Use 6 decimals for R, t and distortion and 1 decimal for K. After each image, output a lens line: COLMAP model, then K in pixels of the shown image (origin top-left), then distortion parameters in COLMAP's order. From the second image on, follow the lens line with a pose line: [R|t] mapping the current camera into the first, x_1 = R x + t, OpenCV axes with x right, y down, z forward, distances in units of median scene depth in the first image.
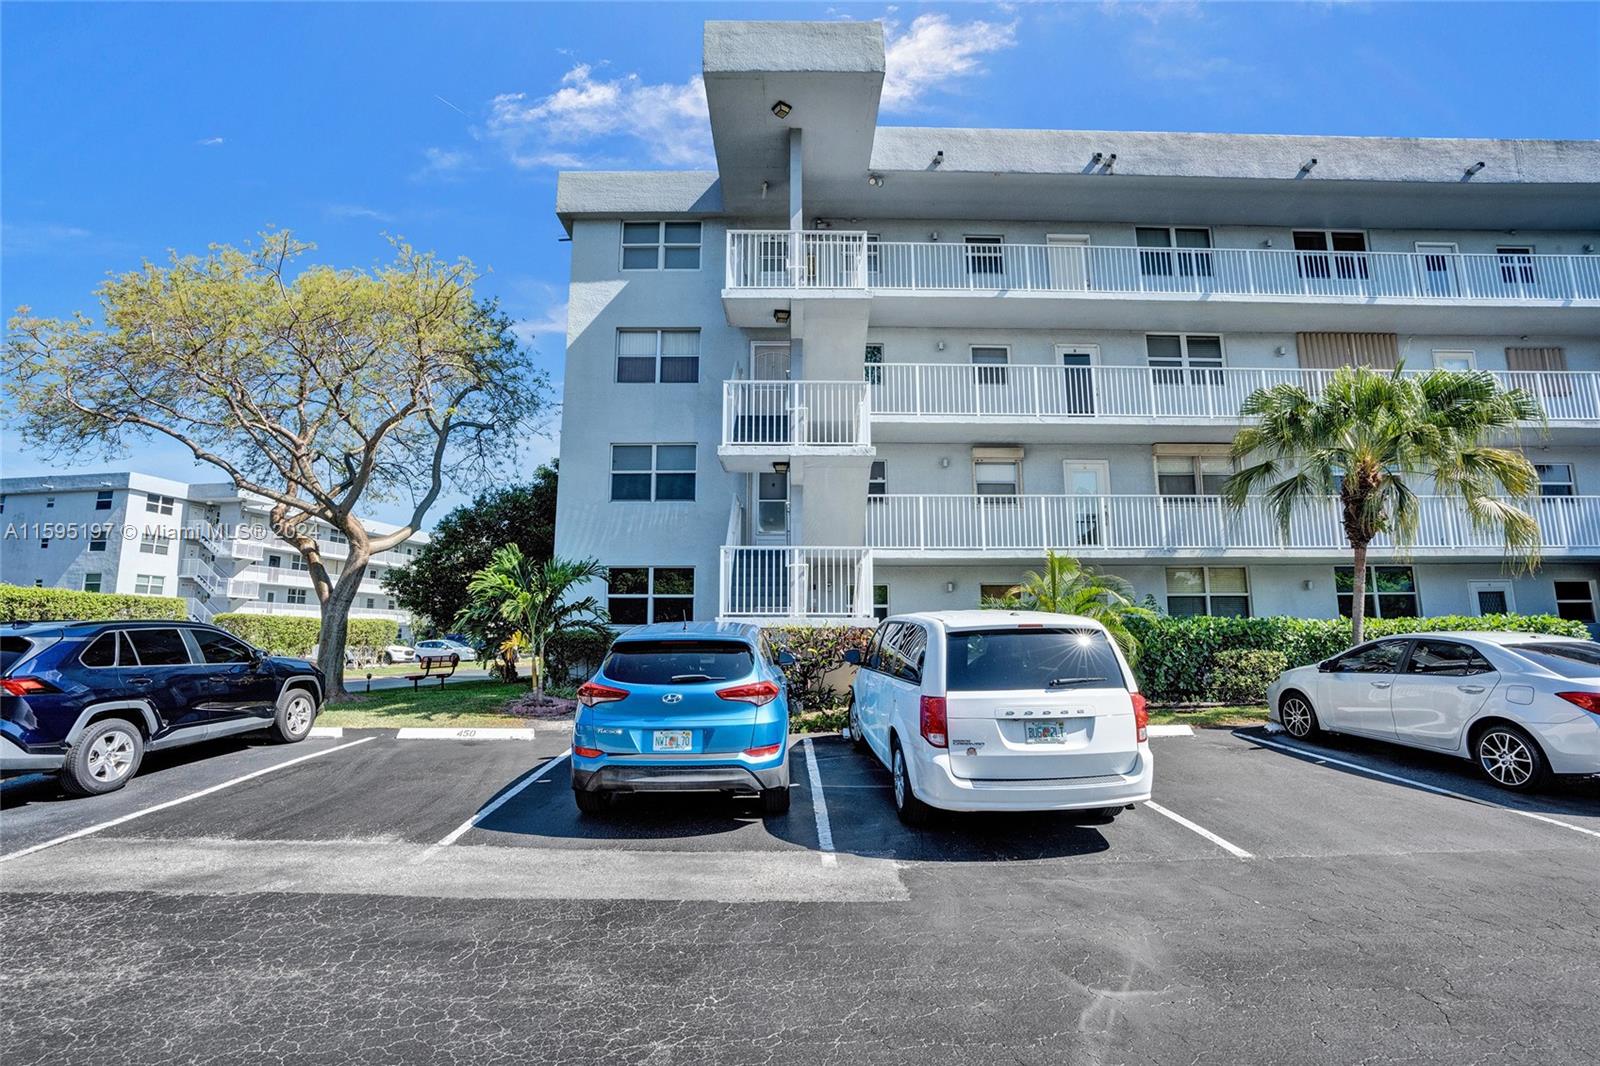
lens RADIAL K [[721.7, 0, 788.8], [0, 721.7, 536.9], [0, 0, 1]] dist [-0.048889, 0.022888]
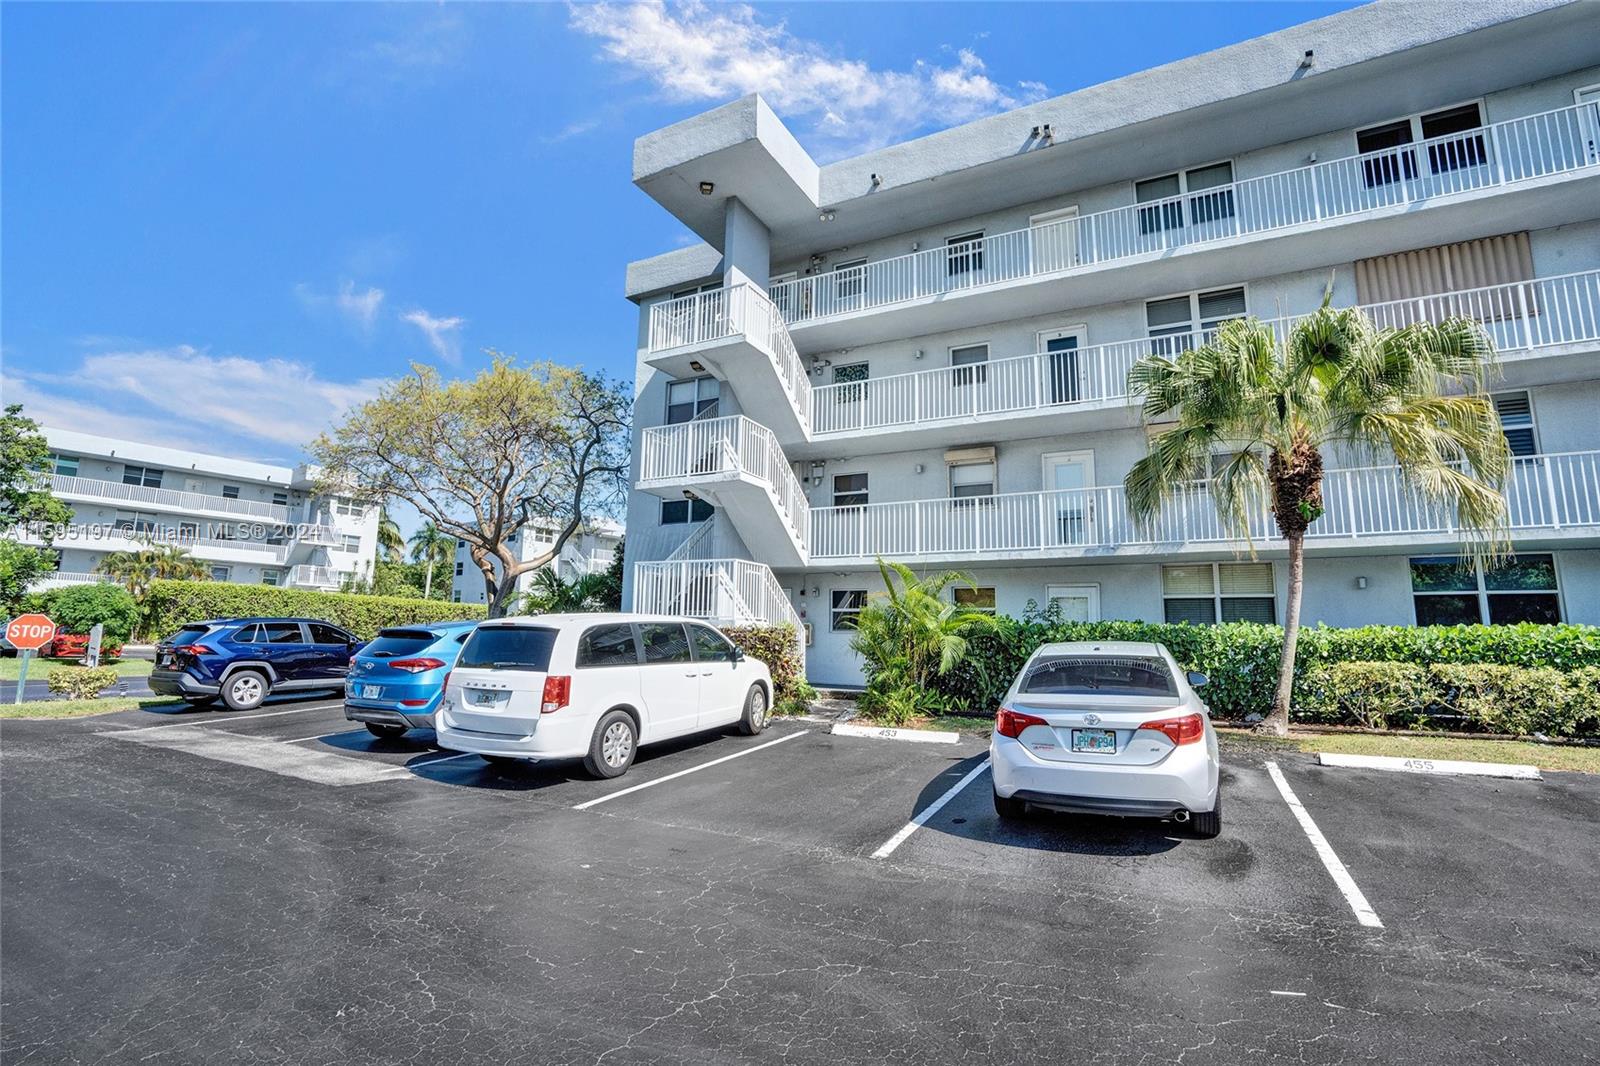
lens RADIAL K [[721.7, 0, 788.8], [0, 721.7, 536.9], [0, 0, 1]] dist [-0.048889, 0.022888]
pose [[0.883180, -0.047610, -0.466612, 0.521964], [0.045315, 0.998842, -0.016144, 0.001038], [0.466840, -0.006887, 0.884315, 0.011750]]
